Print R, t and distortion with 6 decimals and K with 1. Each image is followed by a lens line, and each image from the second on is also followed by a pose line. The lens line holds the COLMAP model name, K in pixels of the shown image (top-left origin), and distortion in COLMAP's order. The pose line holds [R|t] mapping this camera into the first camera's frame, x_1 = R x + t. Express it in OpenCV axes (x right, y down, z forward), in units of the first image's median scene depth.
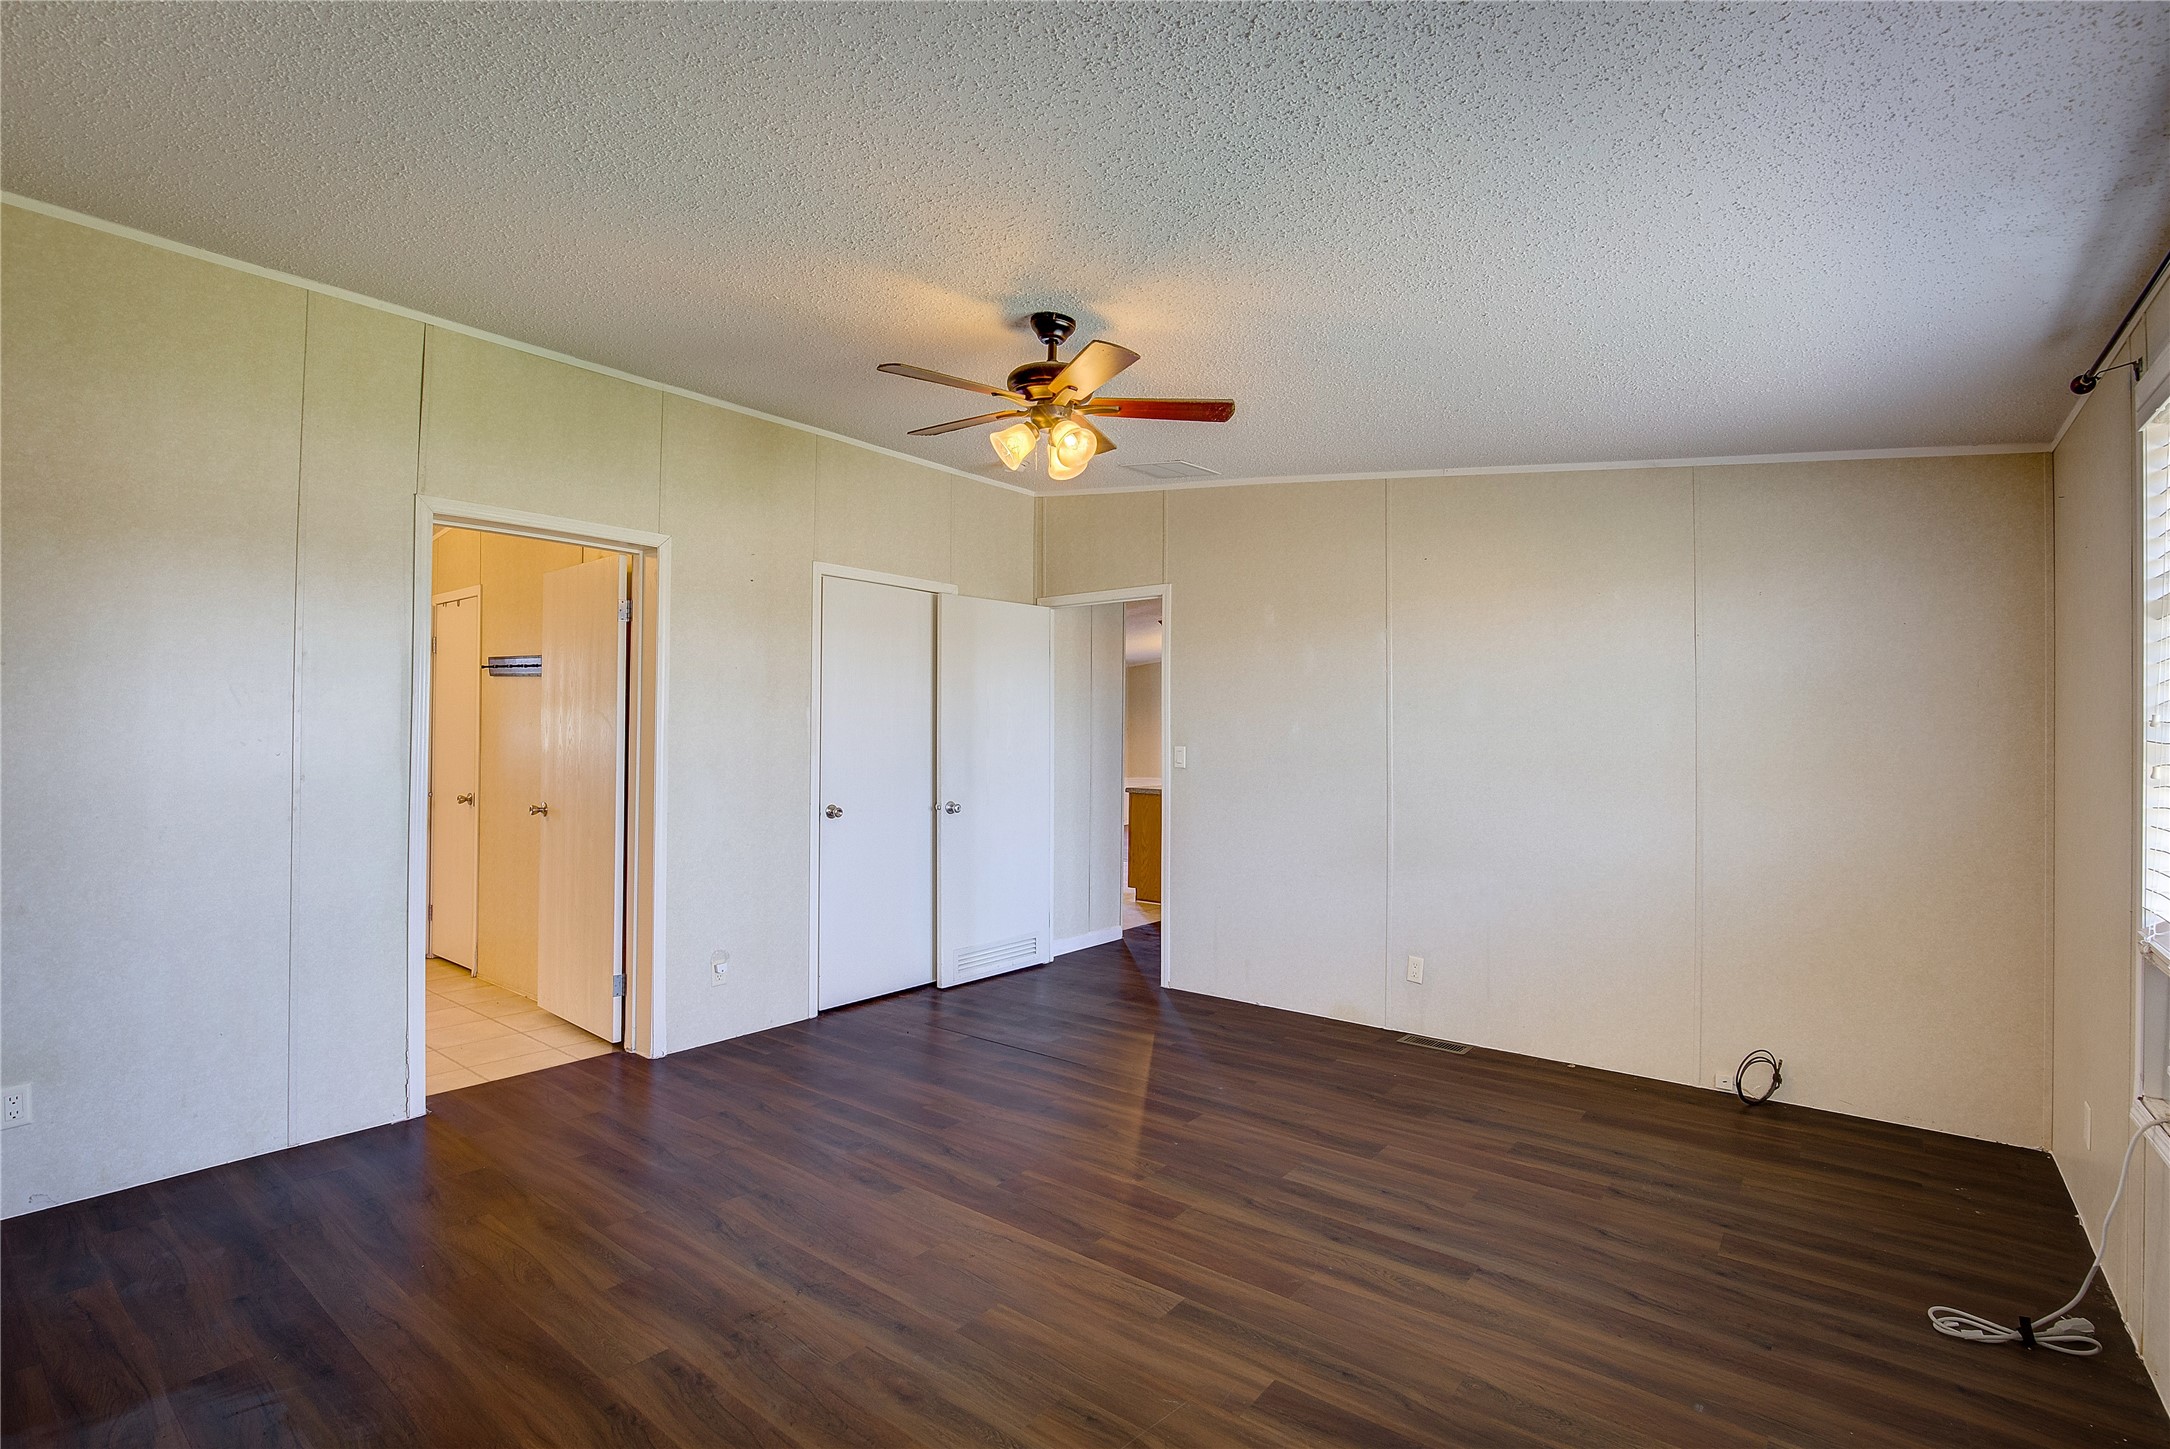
lens RADIAL K [[1014.0, 0, 1085.0], [0, 1014.0, 724.5], [0, 0, 1]] dist [-0.029169, 0.000500]
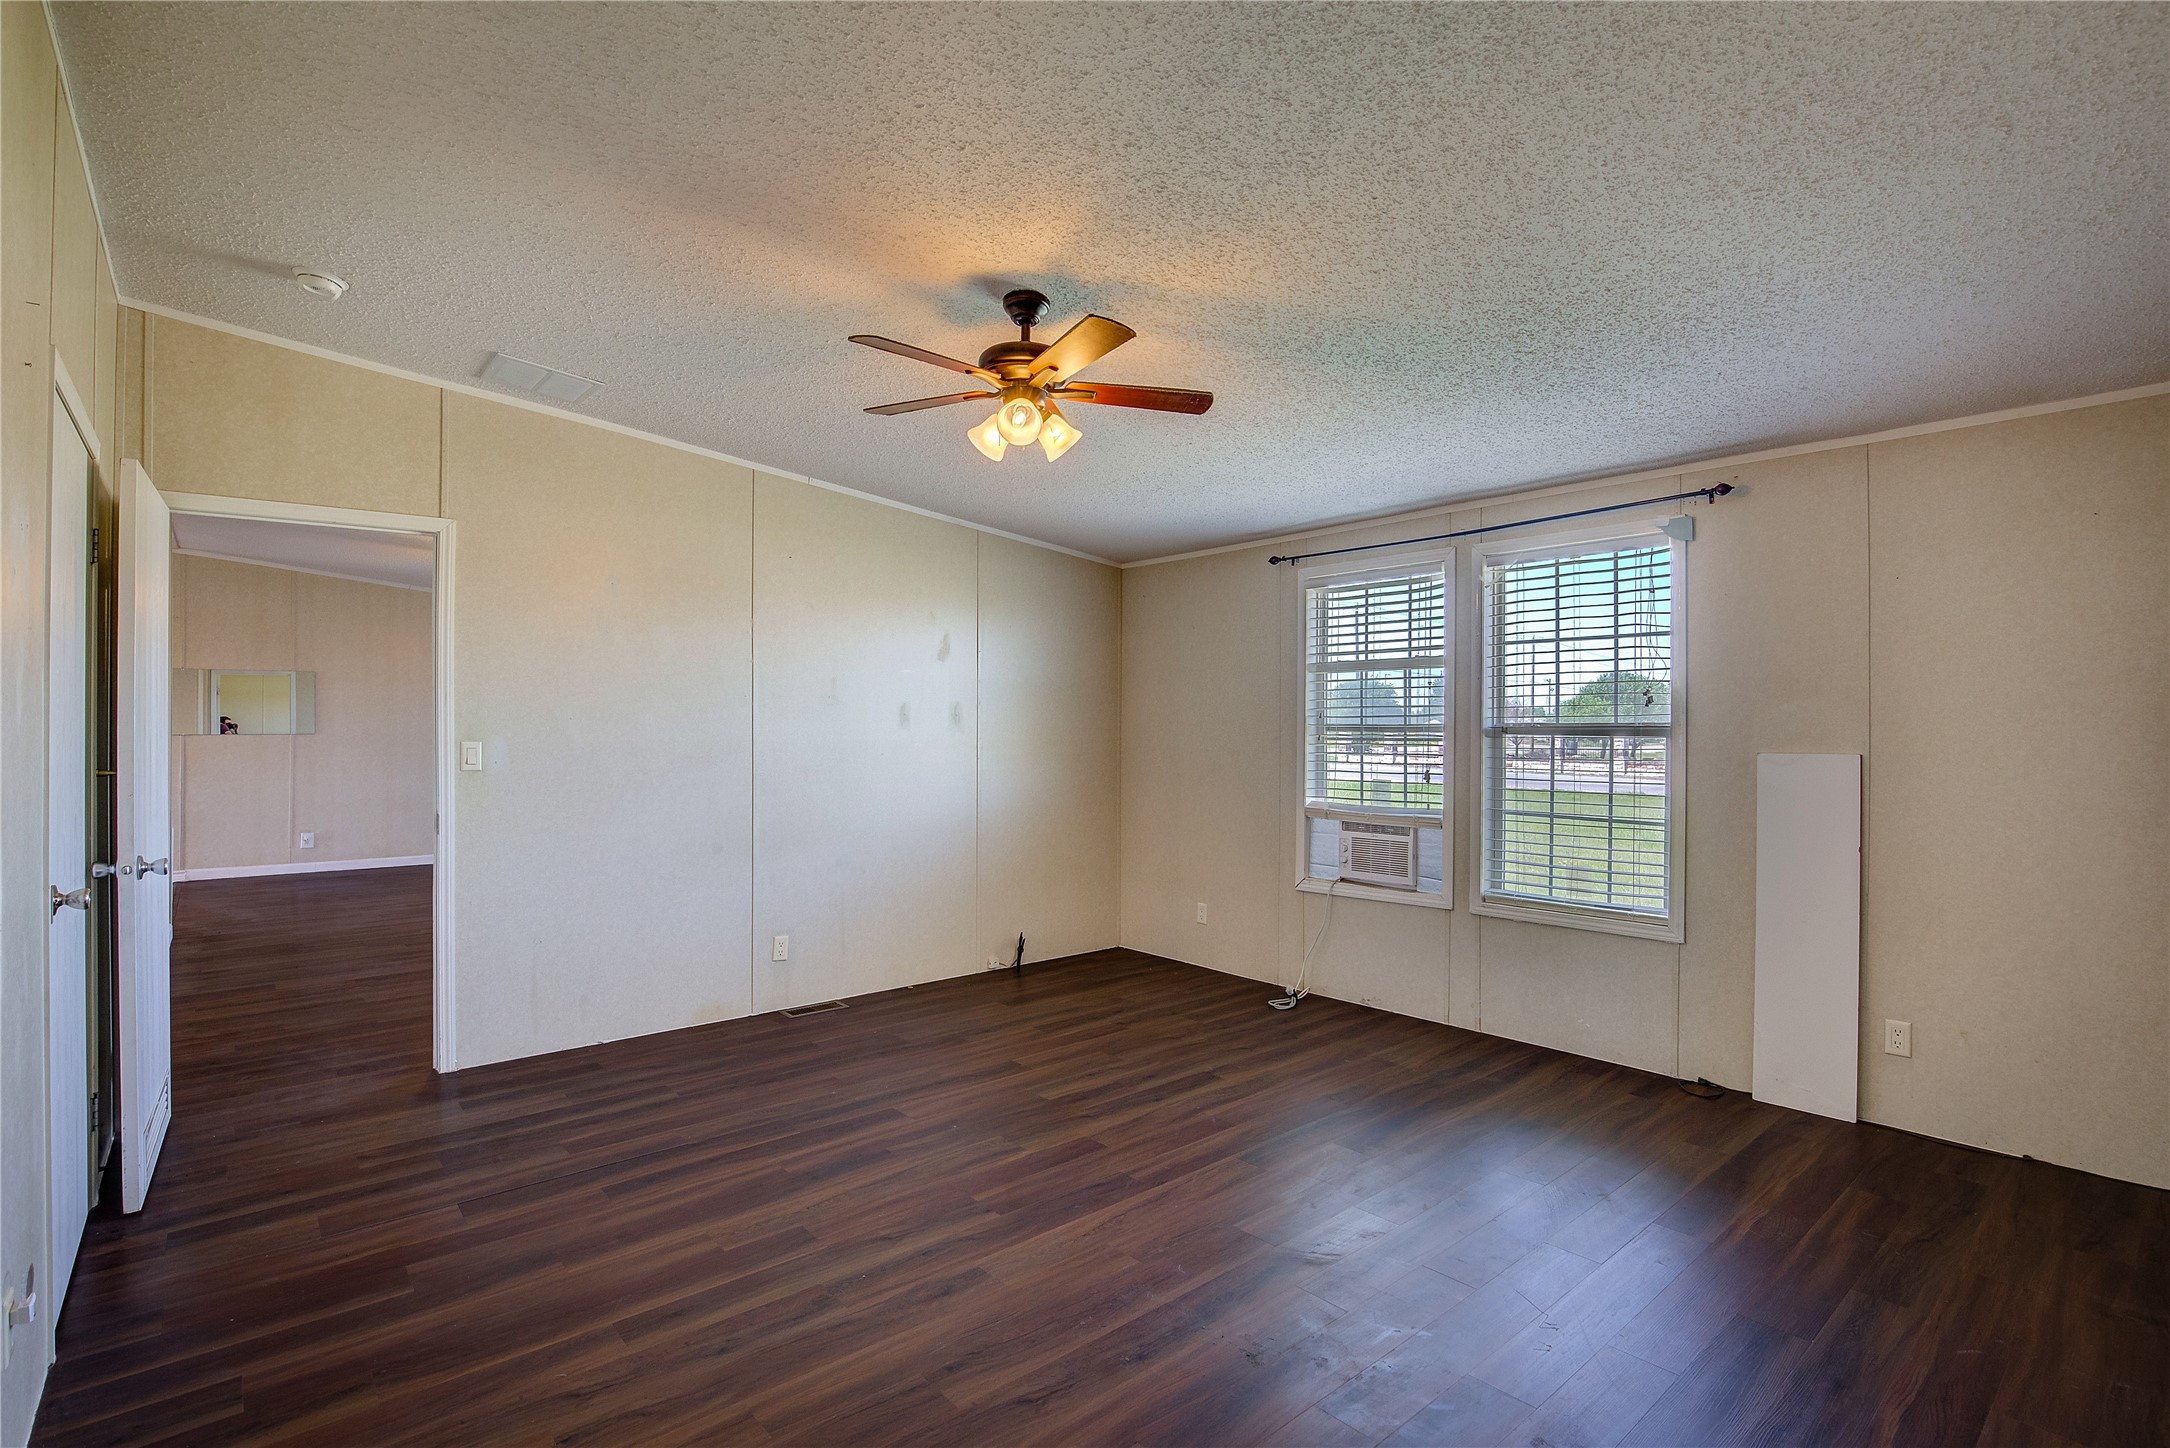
lens RADIAL K [[1014.0, 0, 1085.0], [0, 1014.0, 724.0], [0, 0, 1]] dist [-0.029169, 0.000500]
pose [[0.196207, -0.007230, 0.980536, -0.951972], [-0.006082, 0.999945, 0.008590, -0.000773], [-0.980544, -0.007649, 0.196152, 0.729494]]
